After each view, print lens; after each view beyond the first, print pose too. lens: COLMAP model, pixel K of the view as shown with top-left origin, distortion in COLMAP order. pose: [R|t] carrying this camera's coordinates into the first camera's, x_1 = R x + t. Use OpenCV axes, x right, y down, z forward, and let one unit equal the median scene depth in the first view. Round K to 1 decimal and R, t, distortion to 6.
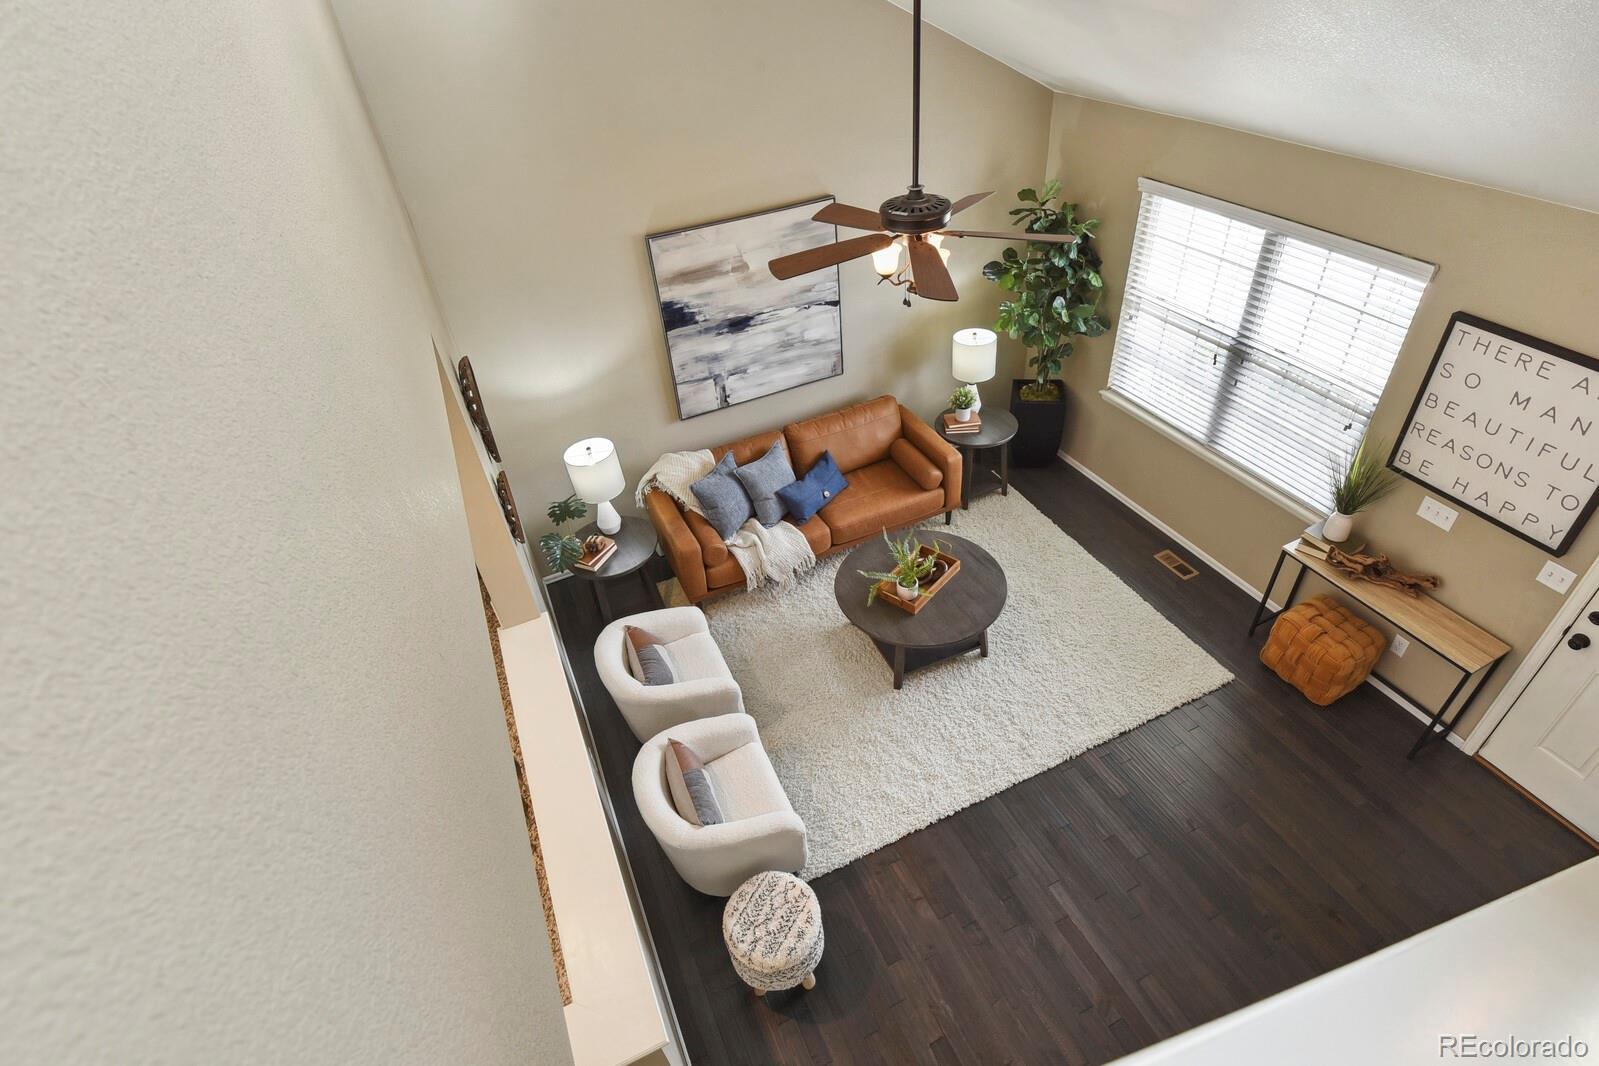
lens RADIAL K [[789.0, 0, 806.5], [0, 789.0, 535.0], [0, 0, 1]] dist [-0.026955, -0.001240]
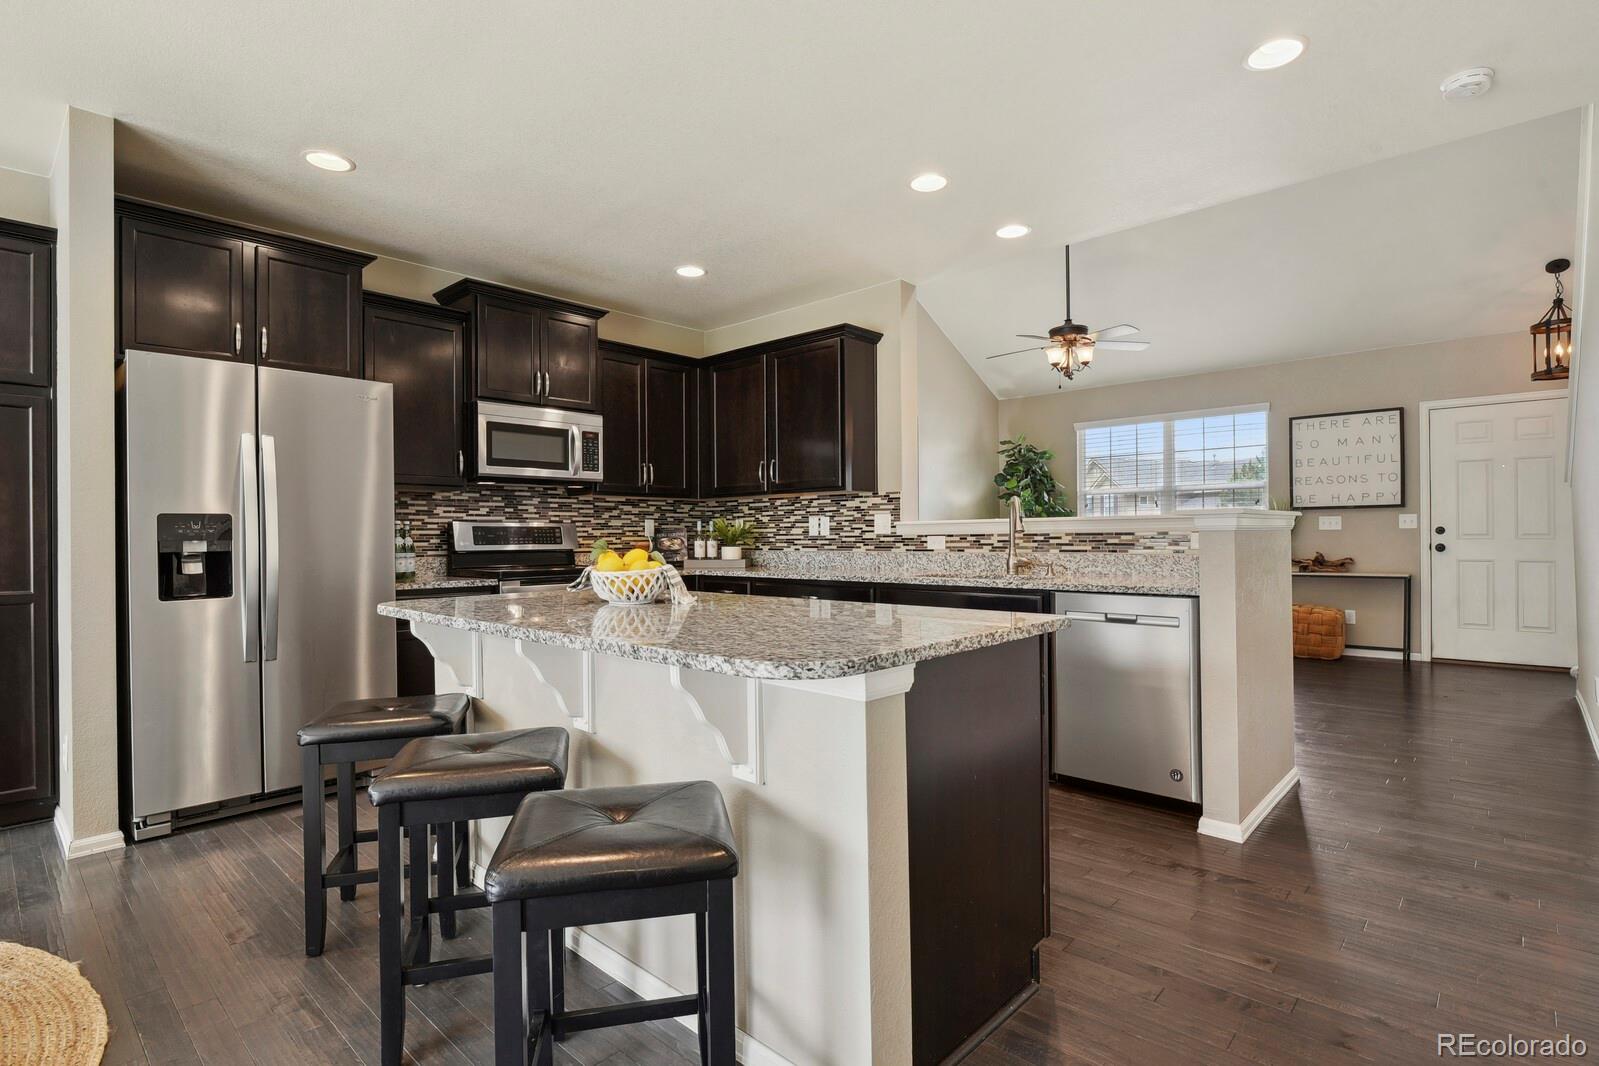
lens RADIAL K [[775.6, 0, 808.8], [0, 775.6, 535.5], [0, 0, 1]] dist [-0.000645, -0.009825]
pose [[0.922498, 0.063264, 0.380781, -0.743380], [0.193012, 0.778696, -0.596975, 0.638980], [-0.334280, 0.624204, 0.706135, 0.131817]]
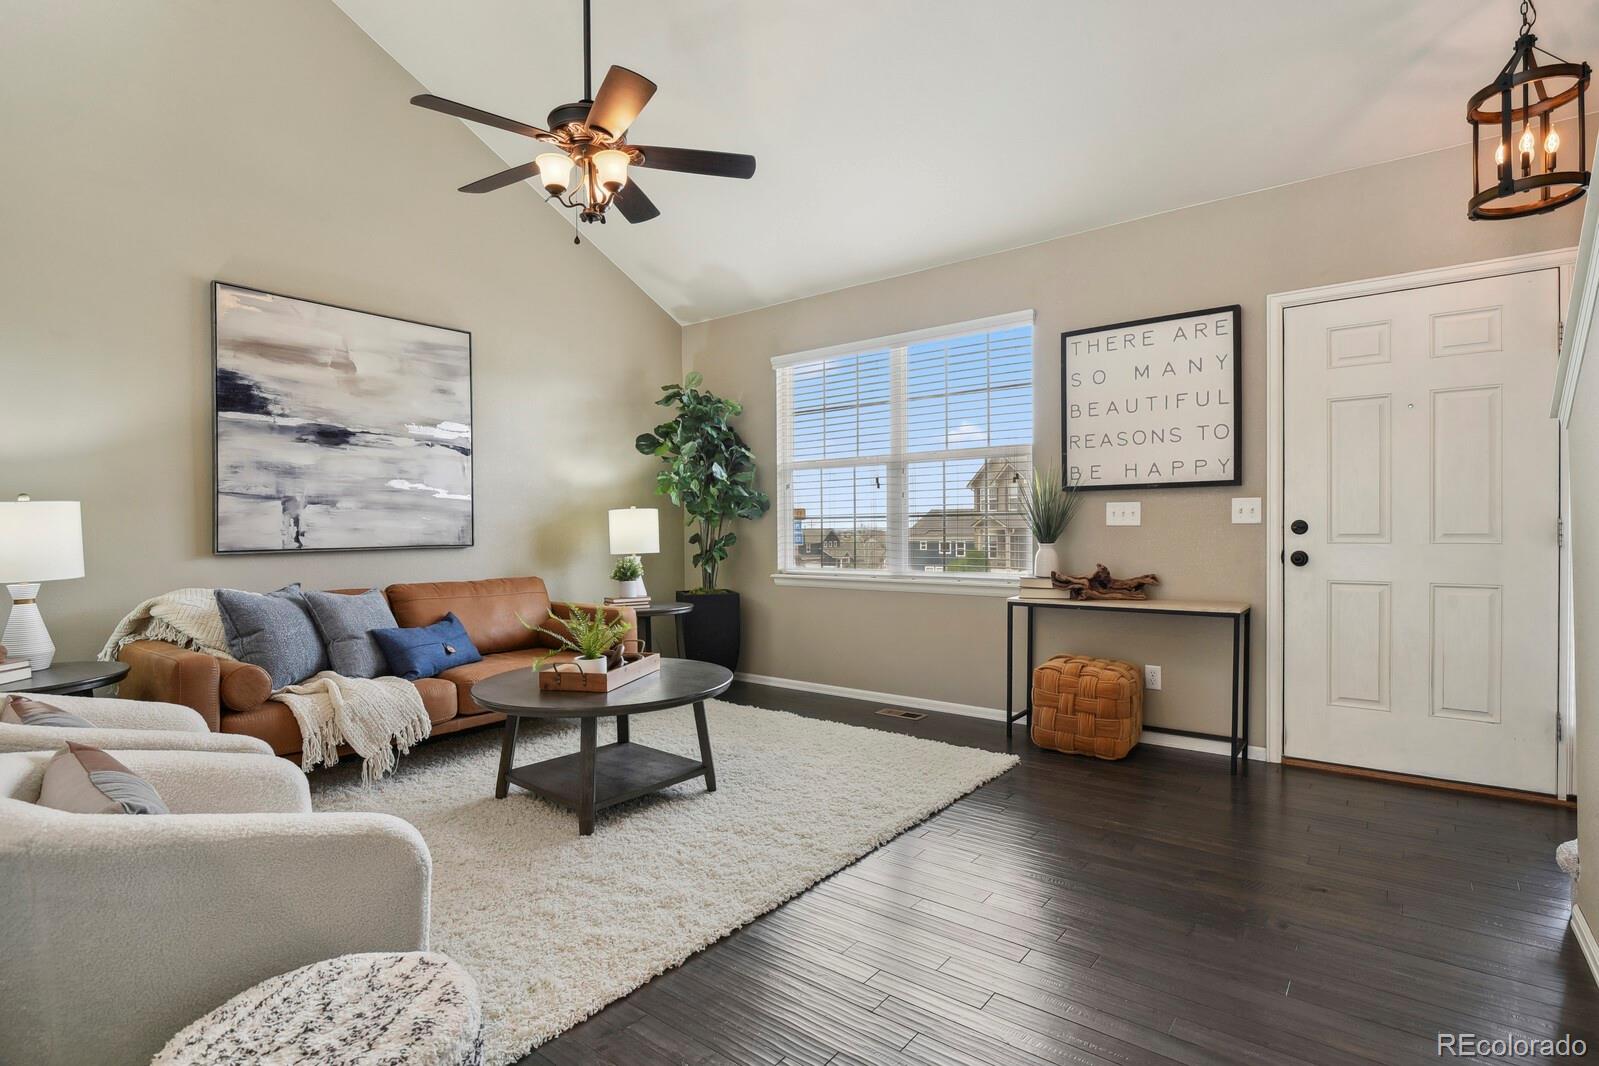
lens RADIAL K [[775.6, 0, 808.8], [0, 775.6, 535.5], [0, 0, 1]] dist [-0.000645, -0.009825]
pose [[0.886316, 0.058143, 0.459416, -0.015984], [0.243738, 0.784972, -0.569570, 0.371271], [-0.393745, 0.616797, 0.681562, 0.378165]]
